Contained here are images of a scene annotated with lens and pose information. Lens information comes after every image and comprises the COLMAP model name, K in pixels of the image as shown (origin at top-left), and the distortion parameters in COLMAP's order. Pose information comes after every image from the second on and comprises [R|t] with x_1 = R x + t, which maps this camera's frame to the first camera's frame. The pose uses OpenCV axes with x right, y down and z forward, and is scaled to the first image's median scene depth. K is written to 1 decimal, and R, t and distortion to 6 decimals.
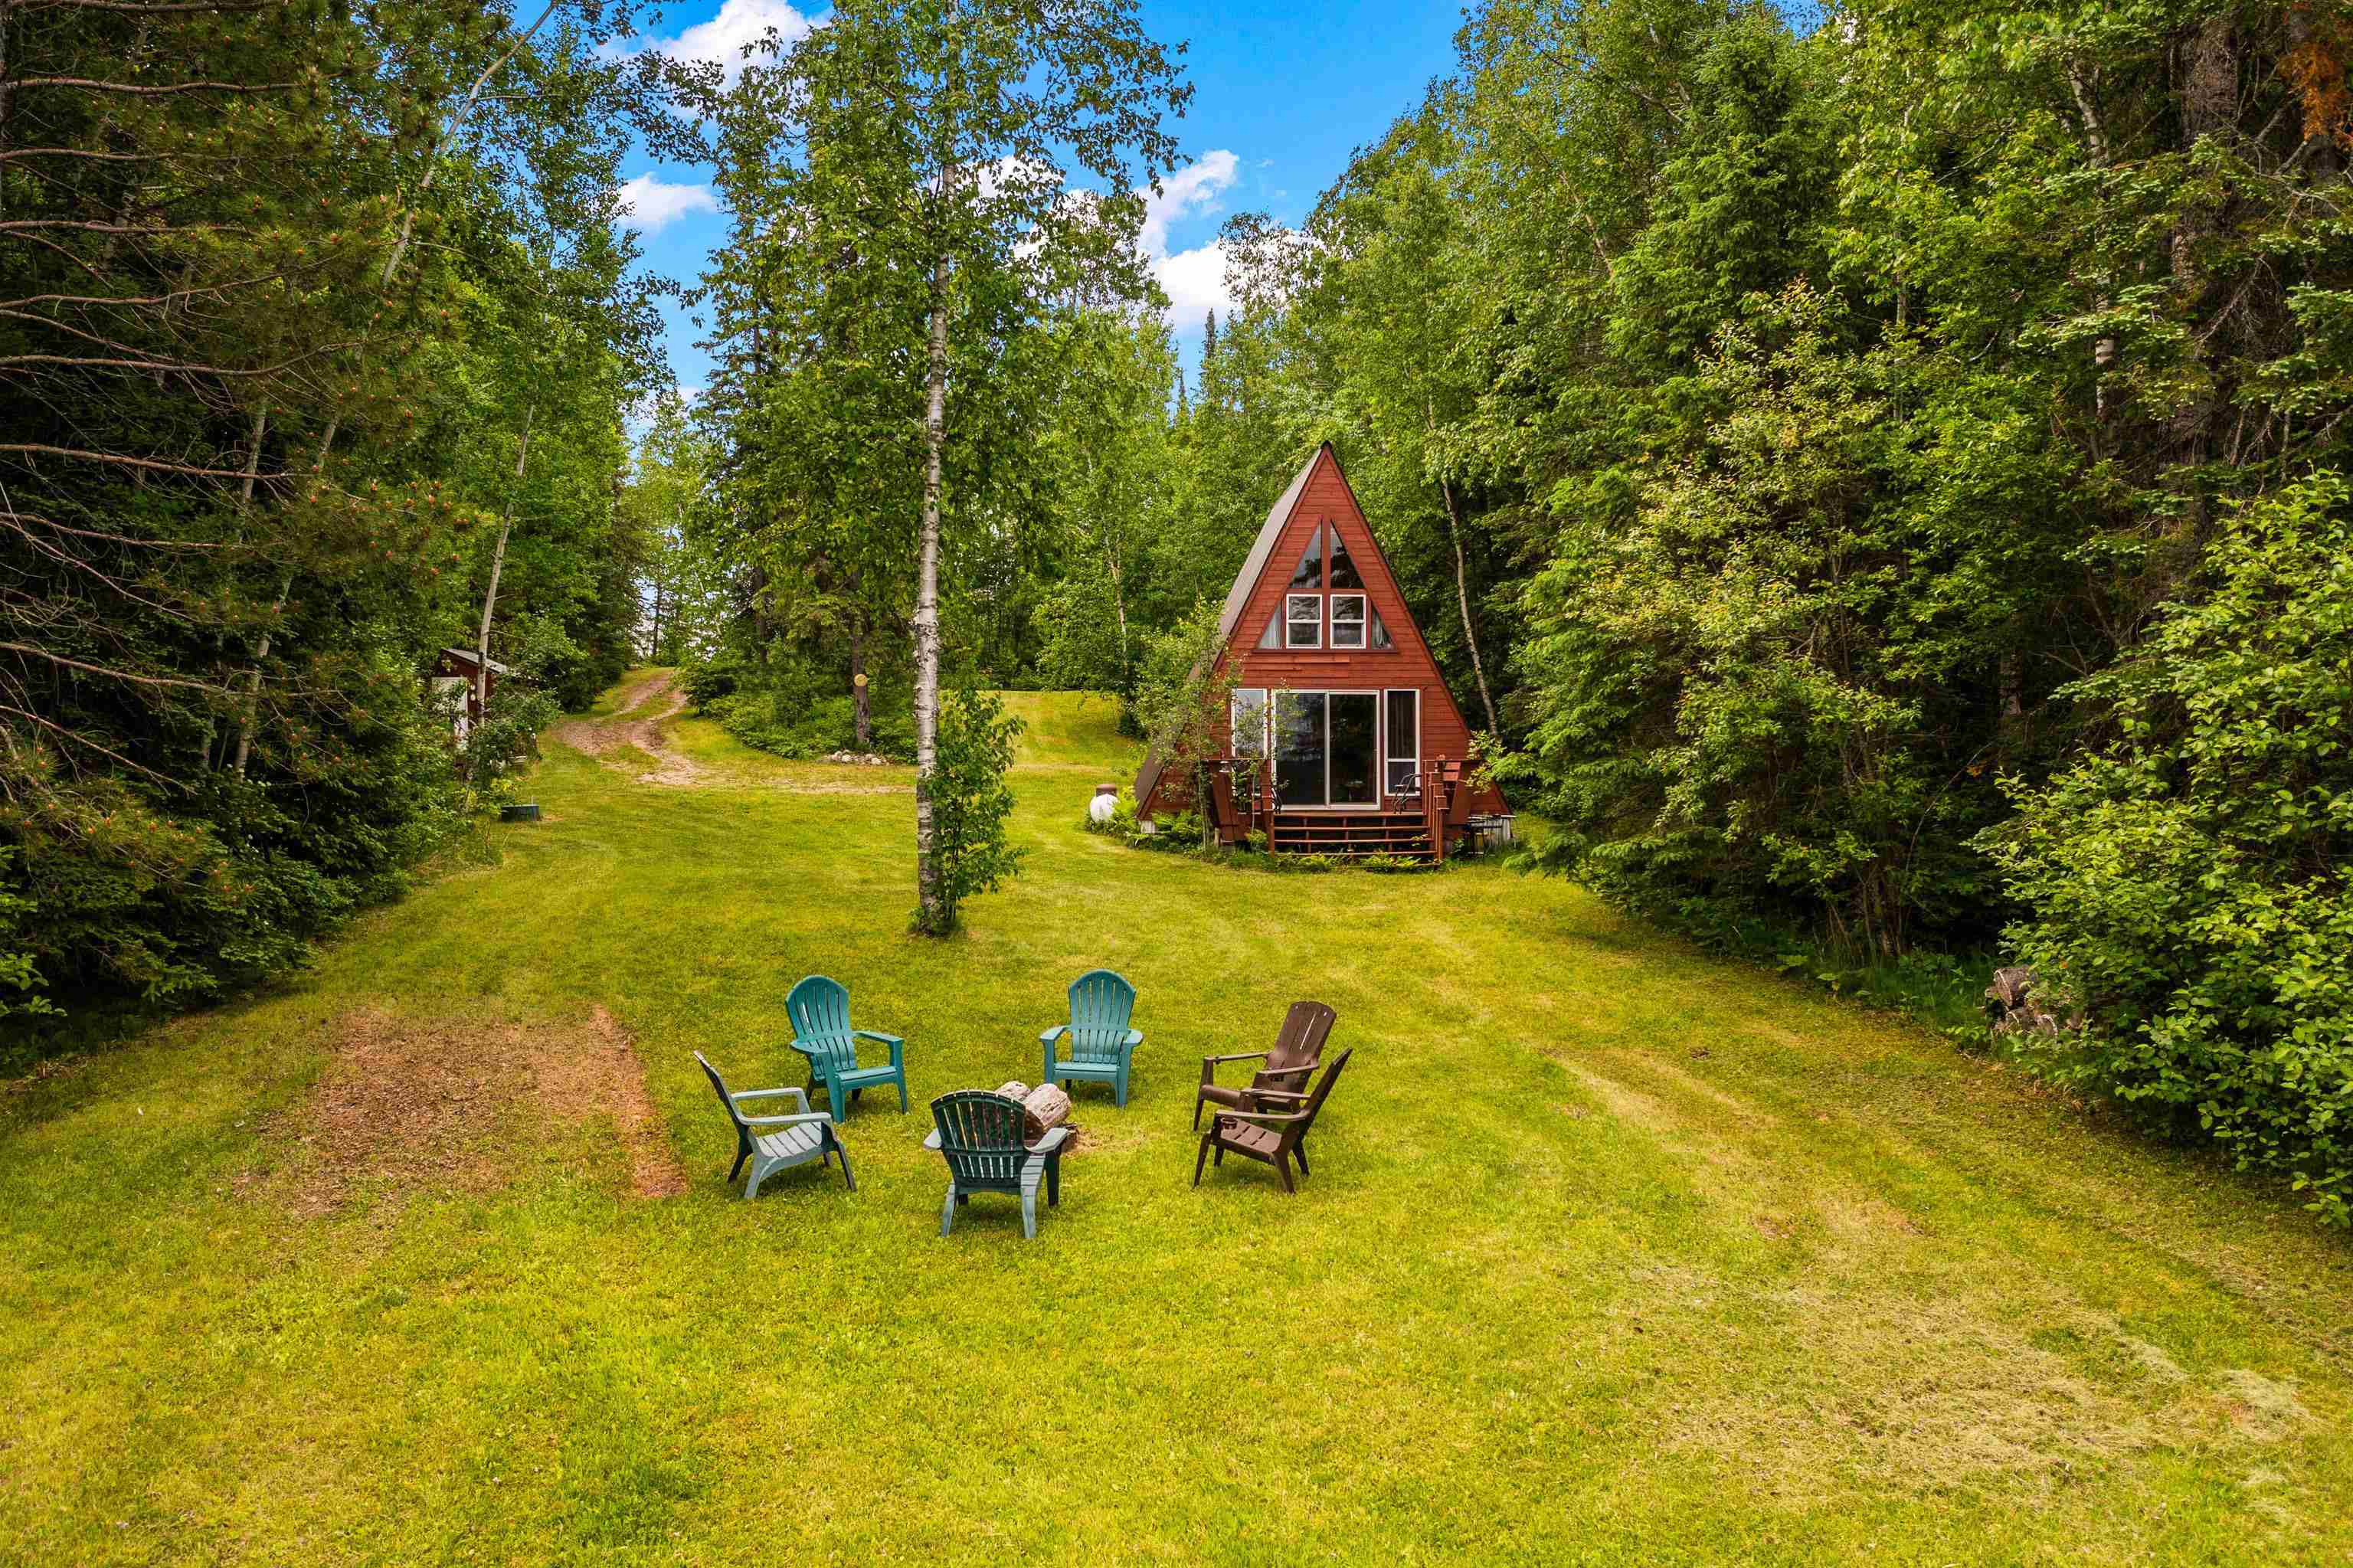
lens RADIAL K [[1829.8, 0, 1184.7], [0, 1829.8, 793.5], [0, 0, 1]] dist [-0.032012, 0.011320]
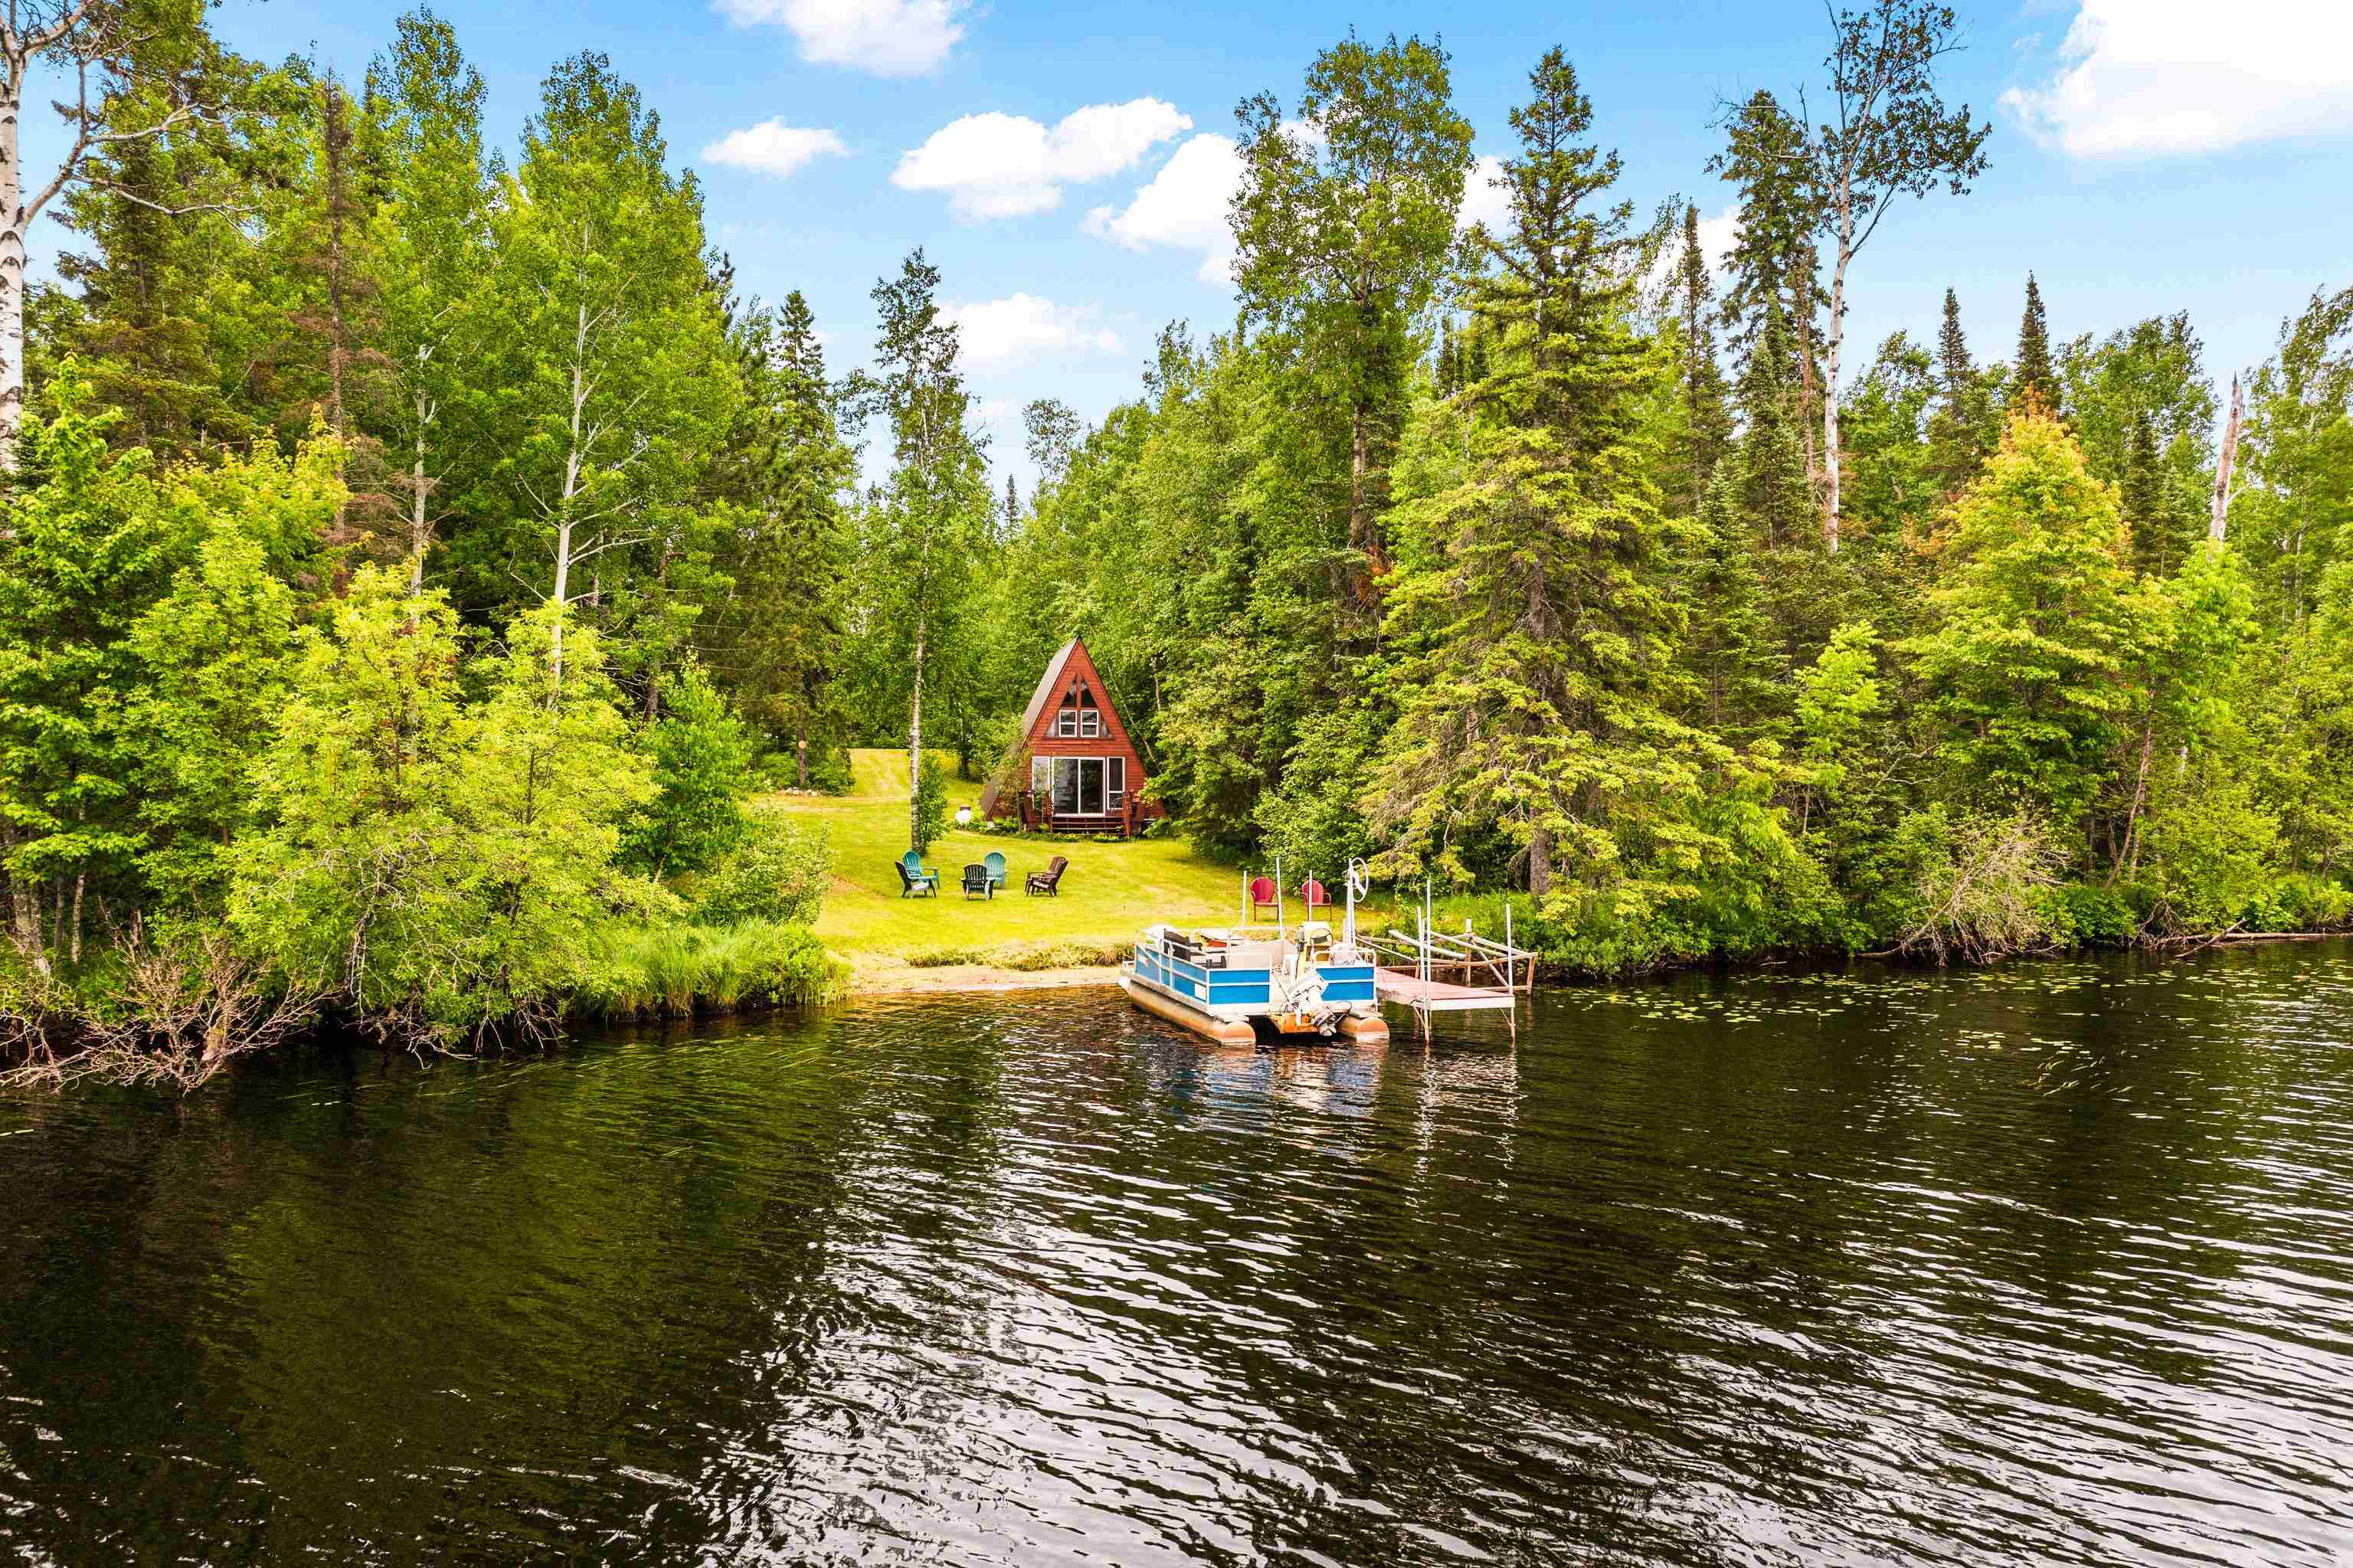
lens RADIAL K [[1829.8, 0, 1184.7], [0, 1829.8, 793.5], [0, 0, 1]] dist [-0.032012, 0.011320]
pose [[0.993479, 0.004044, 0.113946, -0.037540], [-0.001265, 0.999700, -0.024449, 0.033581], [-0.114011, 0.024145, 0.993186, -1.042145]]
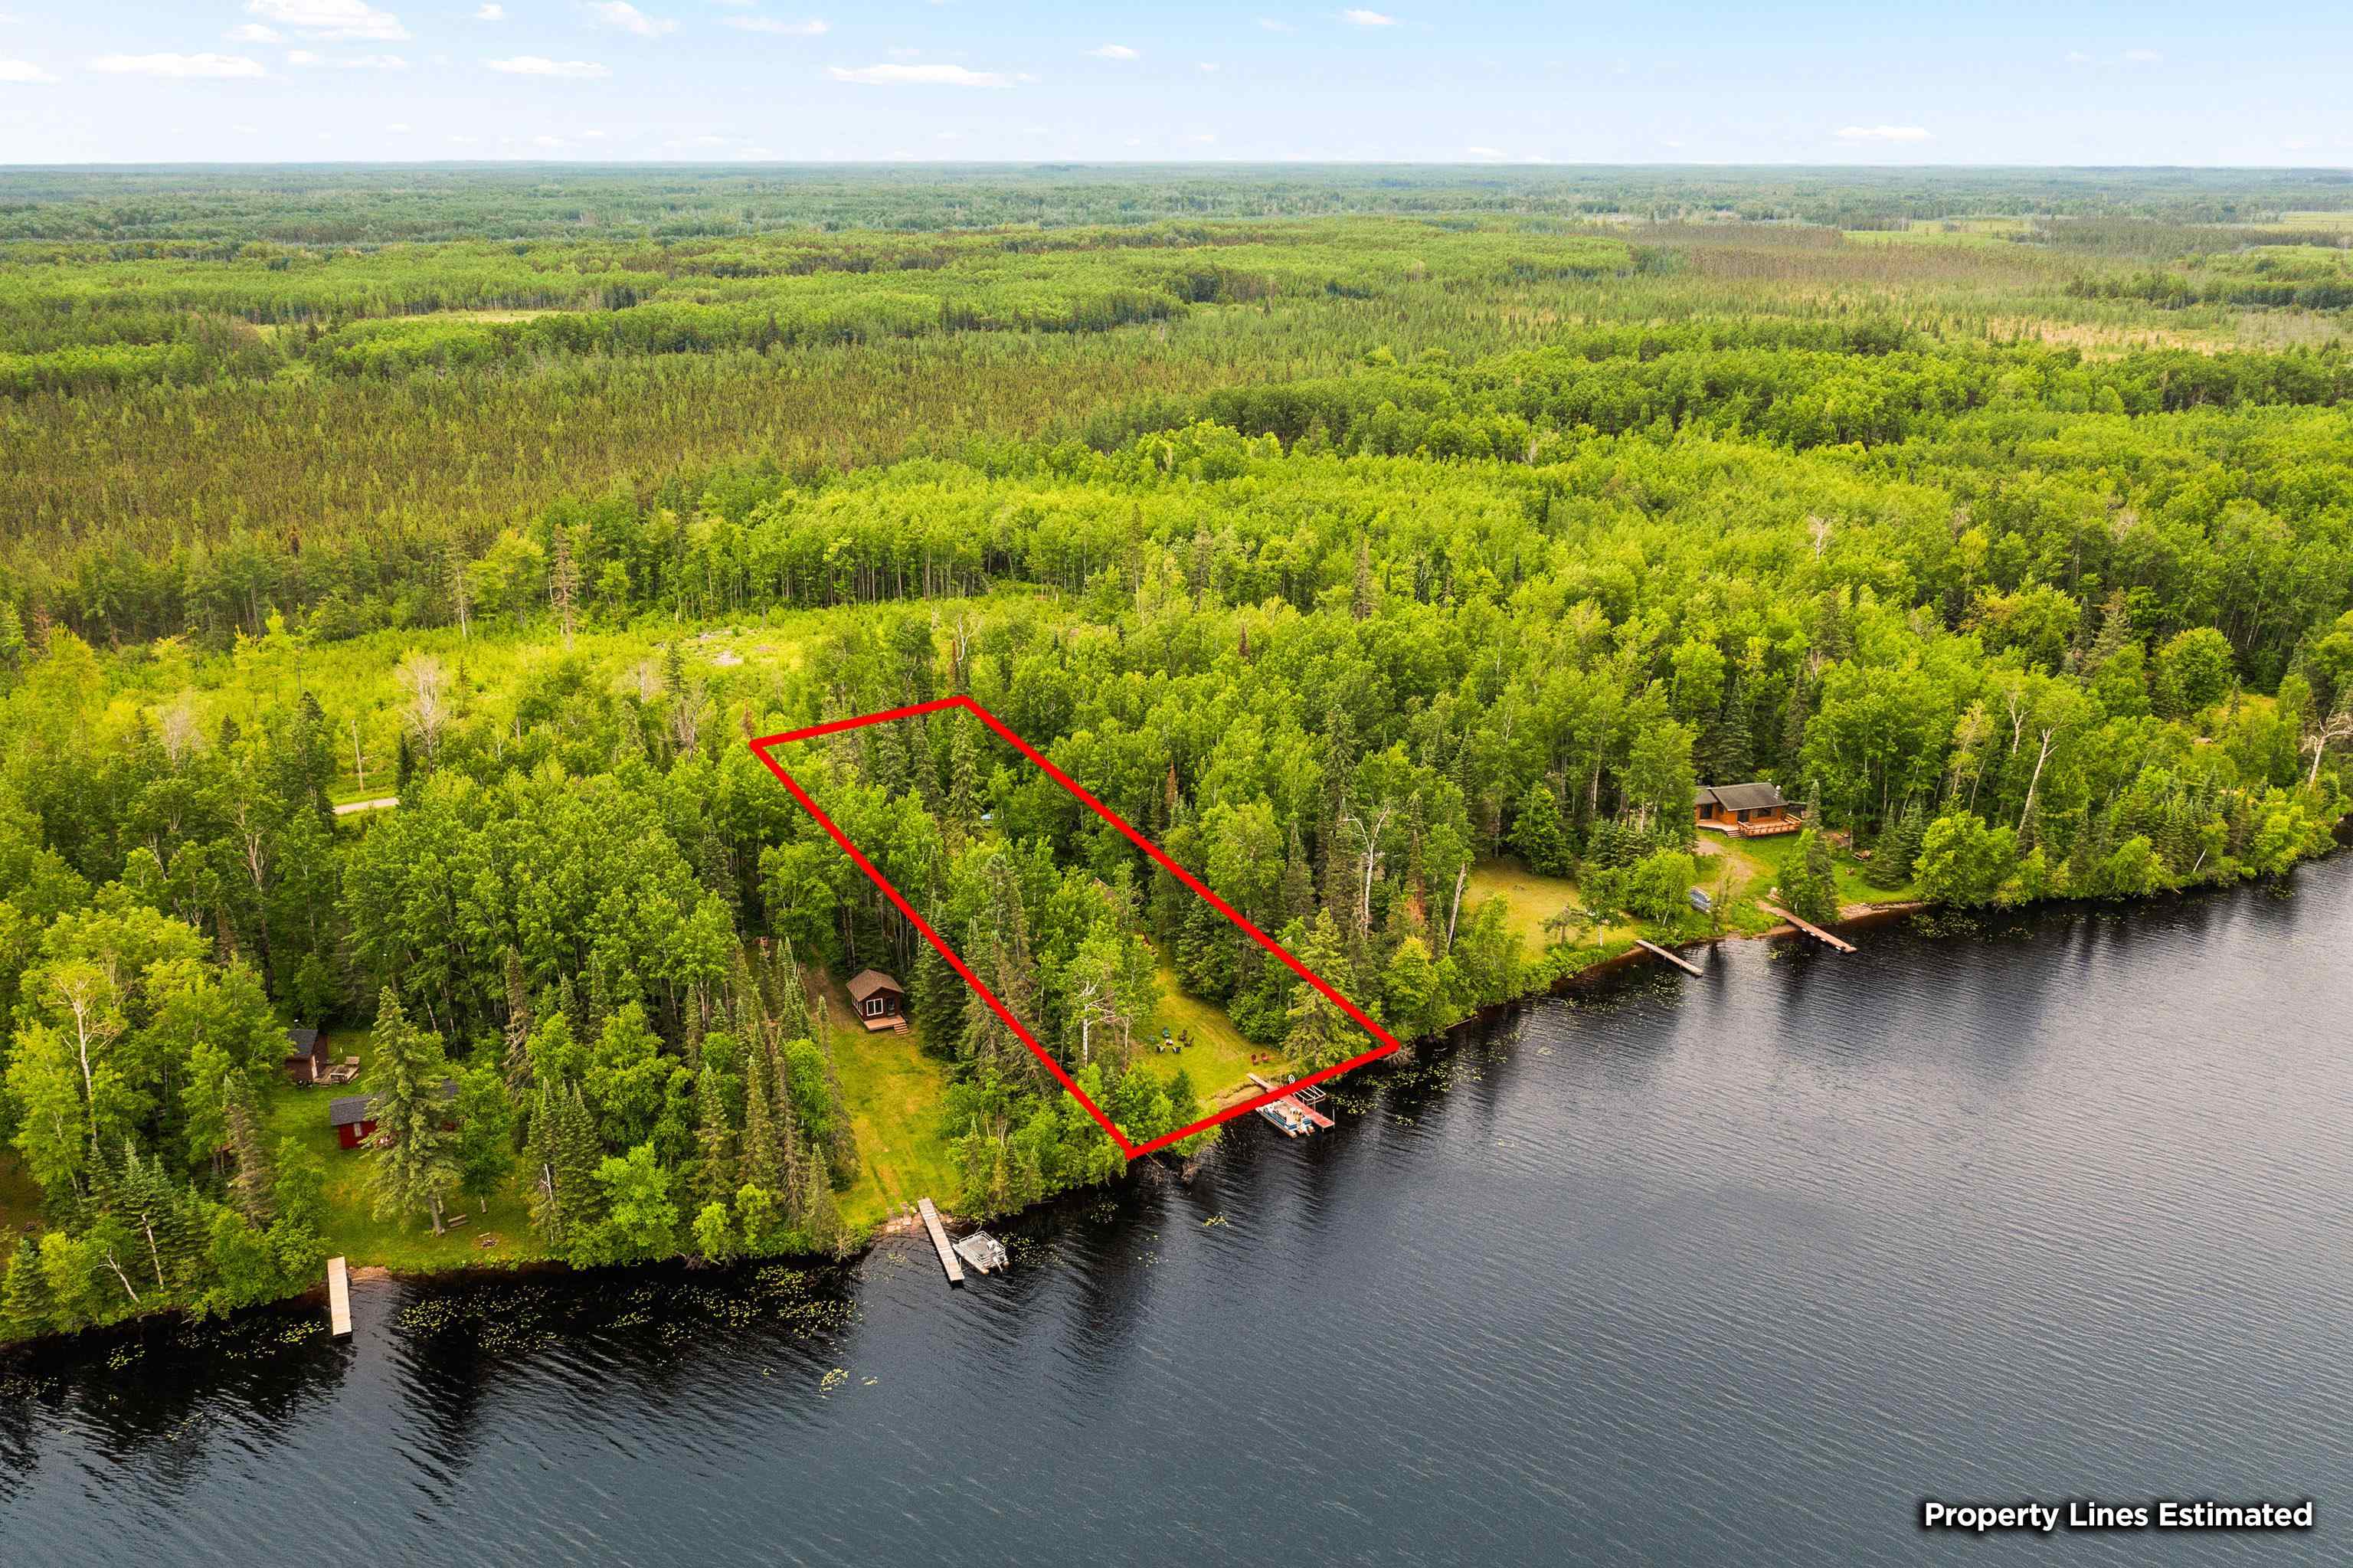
lens RADIAL K [[1928.9, 0, 1171.8], [0, 1928.9, 784.9], [0, 0, 1]] dist [-0.027539, -0.002313]
pose [[0.910203, -0.126521, 0.394363, -2.345740], [0.005434, 0.955762, 0.294090, -2.519699], [-0.414126, -0.265539, 0.870625, -4.723818]]
